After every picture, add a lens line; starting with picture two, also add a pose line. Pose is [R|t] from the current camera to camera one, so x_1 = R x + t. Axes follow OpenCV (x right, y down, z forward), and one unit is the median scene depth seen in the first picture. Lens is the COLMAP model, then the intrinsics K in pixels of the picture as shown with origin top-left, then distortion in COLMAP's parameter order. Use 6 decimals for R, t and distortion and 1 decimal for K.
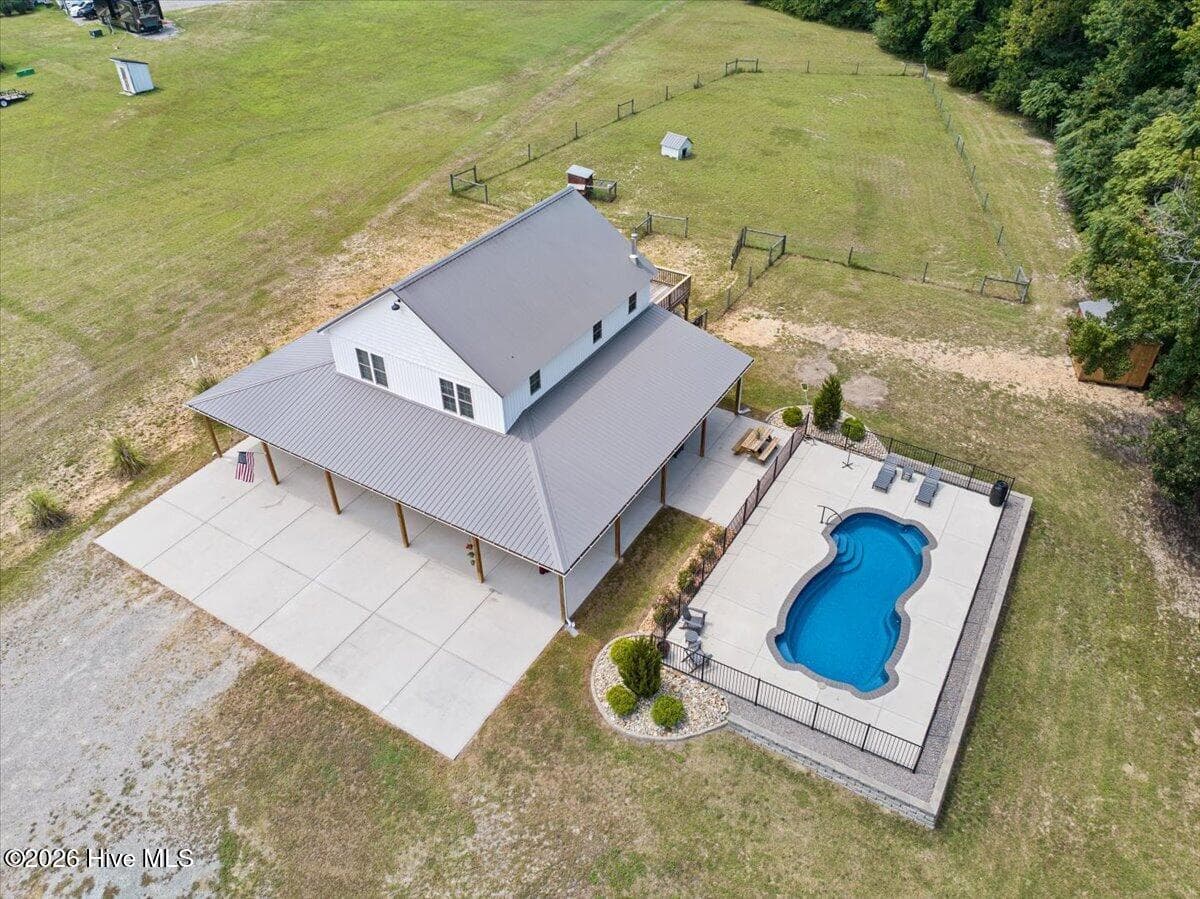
lens RADIAL K [[833.3, 0, 600.0], [0, 833.3, 449.5], [0, 0, 1]] dist [-0.053228, 0.001980]
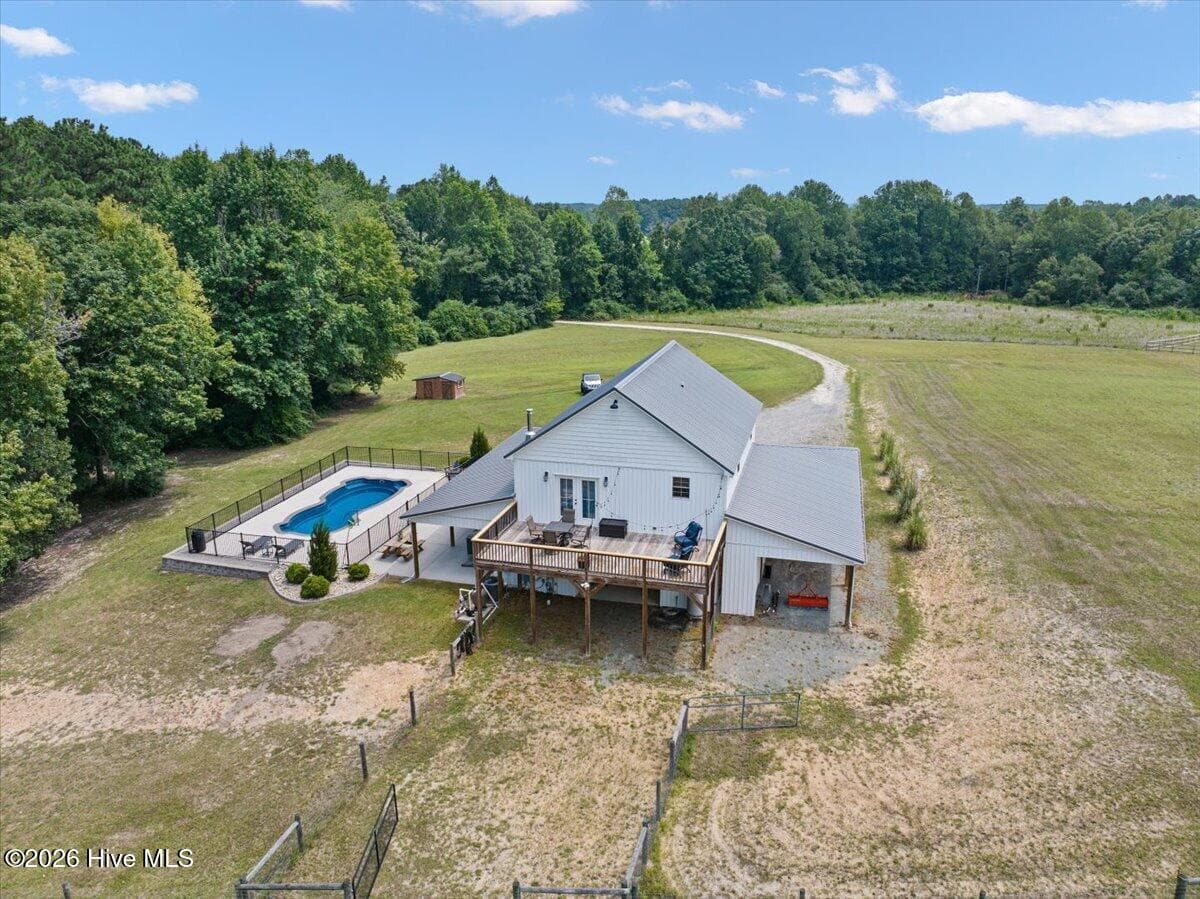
lens RADIAL K [[833.3, 0, 600.0], [0, 833.3, 449.5], [0, 0, 1]] dist [-0.053228, 0.001980]
pose [[-0.961147, 0.090291, -0.260852, 0.152181], [-0.158738, 0.592313, 0.789916, -0.696460], [0.225828, 0.800633, -0.554967, 1.117784]]
